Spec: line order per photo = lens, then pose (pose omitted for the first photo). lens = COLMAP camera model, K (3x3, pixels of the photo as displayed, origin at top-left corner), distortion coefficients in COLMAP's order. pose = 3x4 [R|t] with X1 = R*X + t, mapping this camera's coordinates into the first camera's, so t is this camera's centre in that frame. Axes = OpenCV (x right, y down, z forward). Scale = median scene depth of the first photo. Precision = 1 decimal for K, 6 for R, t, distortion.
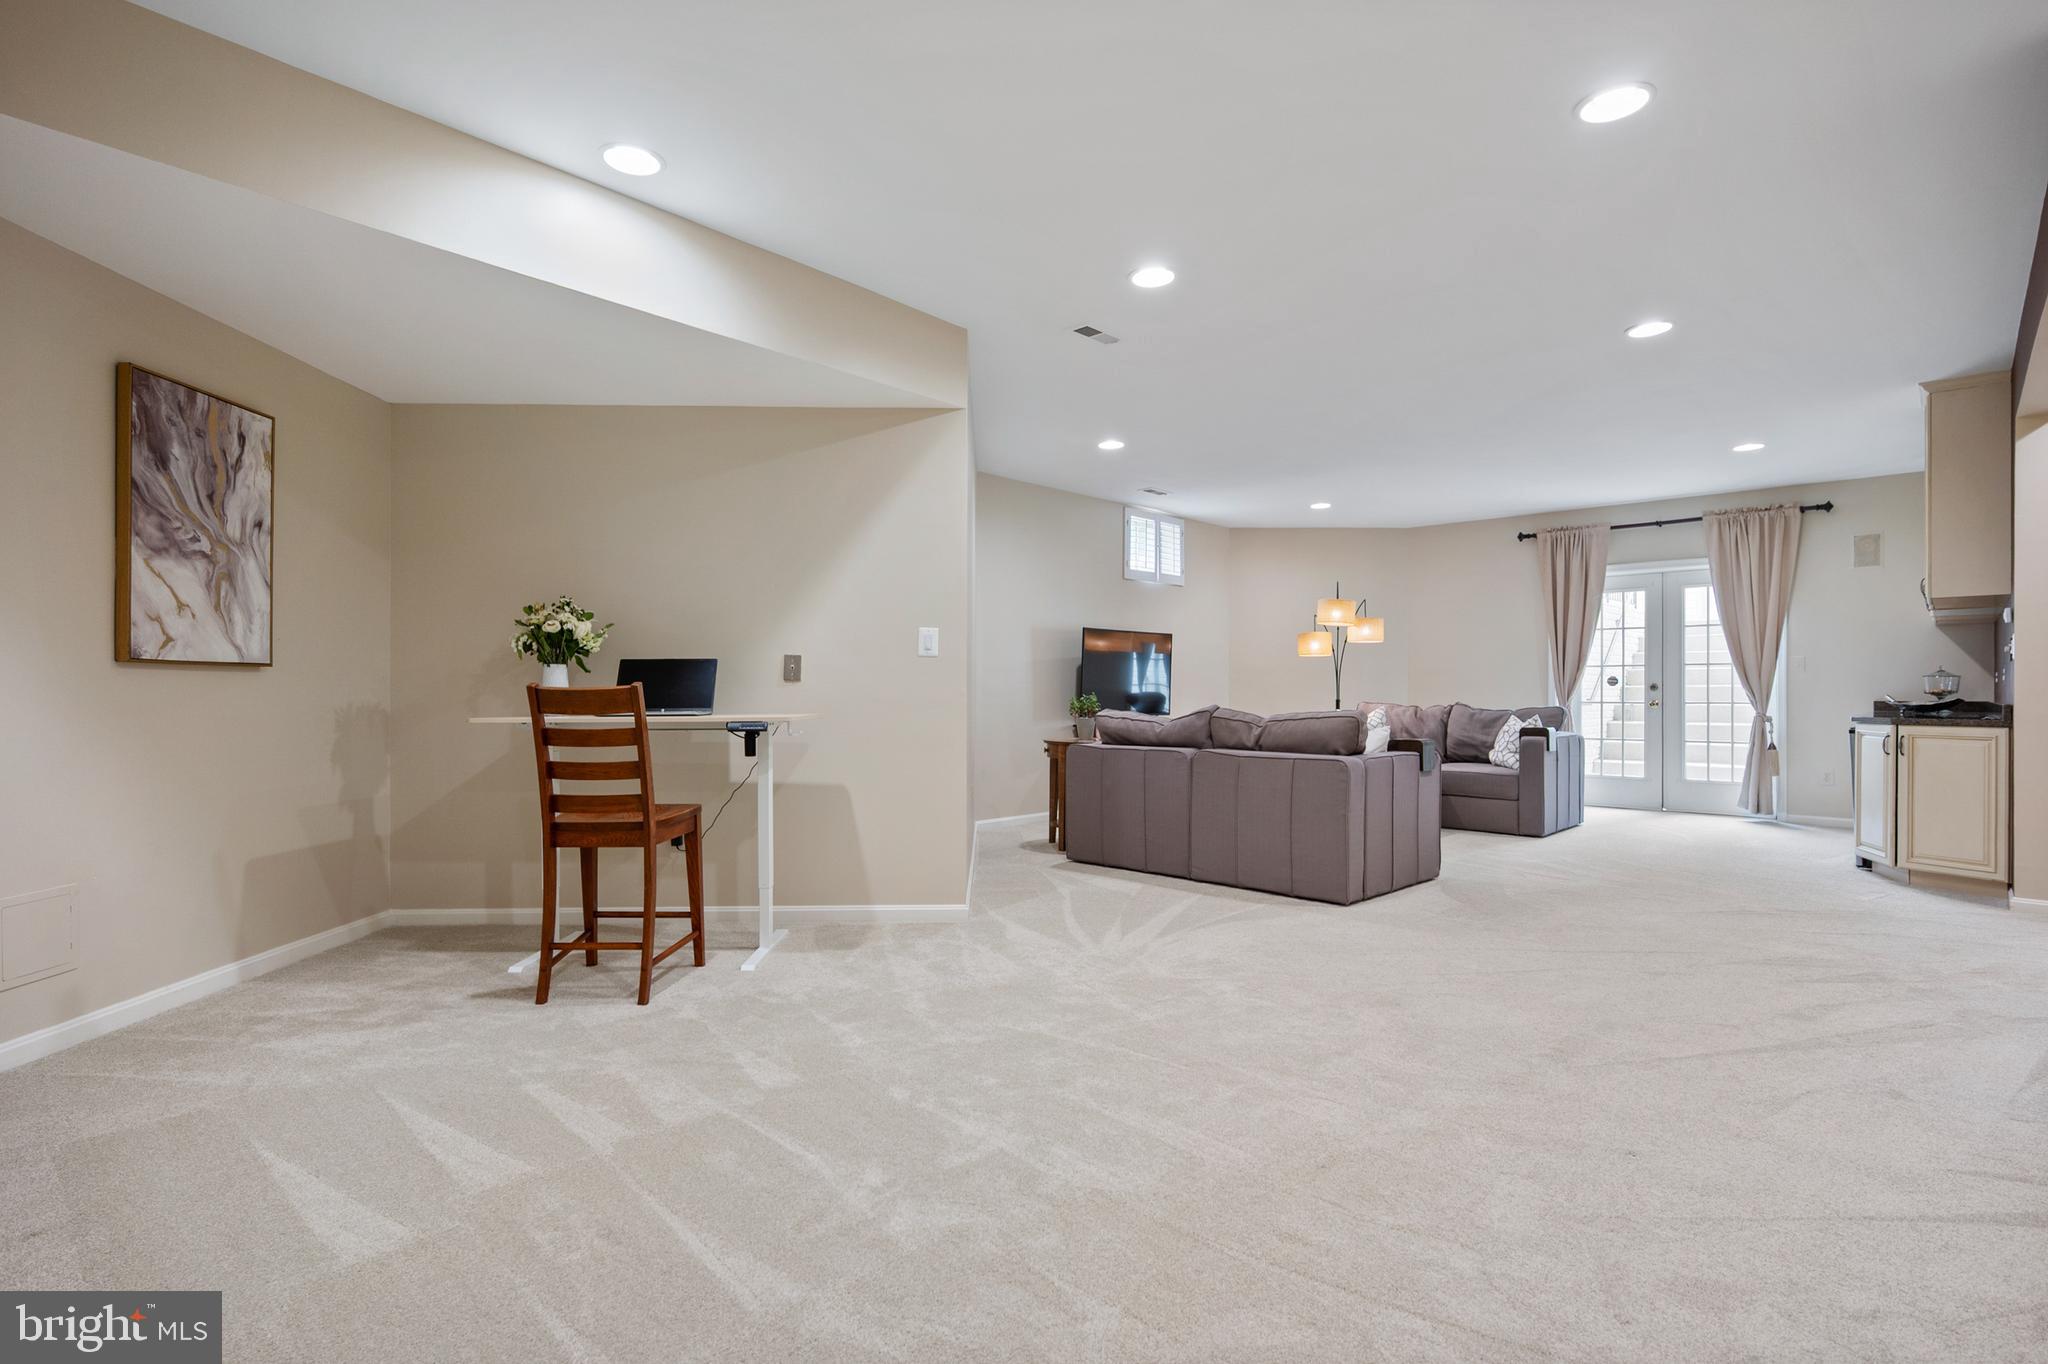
lens RADIAL K [[970.7, 0, 1027.3], [0, 970.7, 688.9], [0, 0, 1]] dist [-0.000978, -0.000265]
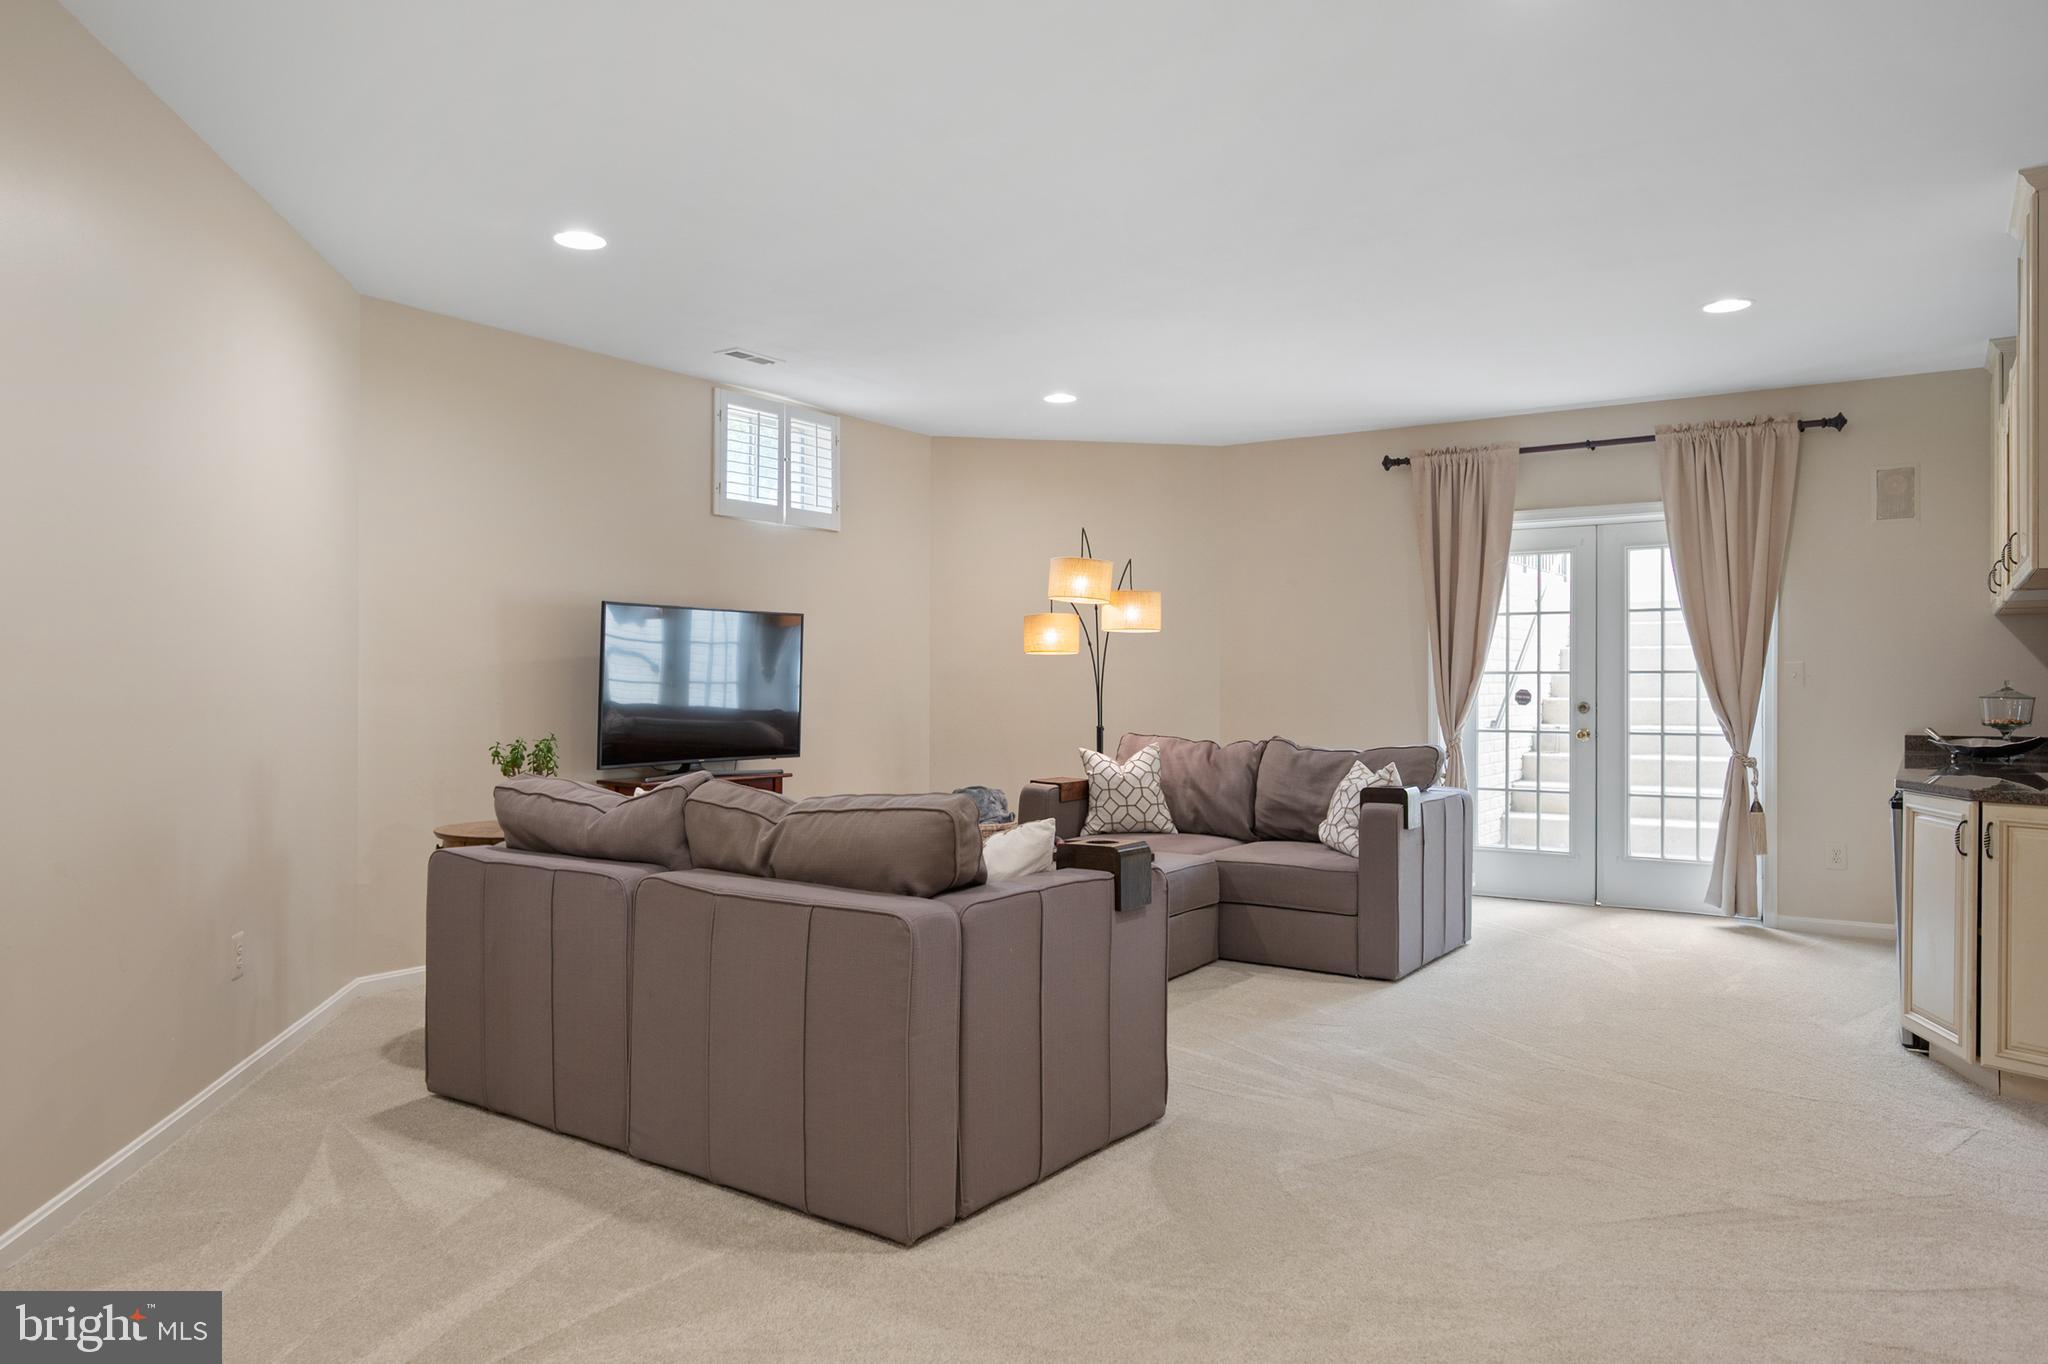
lens RADIAL K [[1309.4, 0, 1024.0], [0, 1309.4, 682.0], [0, 0, 1]] dist [-0.000063, -0.001355]
pose [[0.987573, 0.002349, 0.157141, 0.172470], [-0.002388, 0.999997, 0.000060, -0.019264], [-0.157140, -0.000434, 0.987576, 0.245166]]
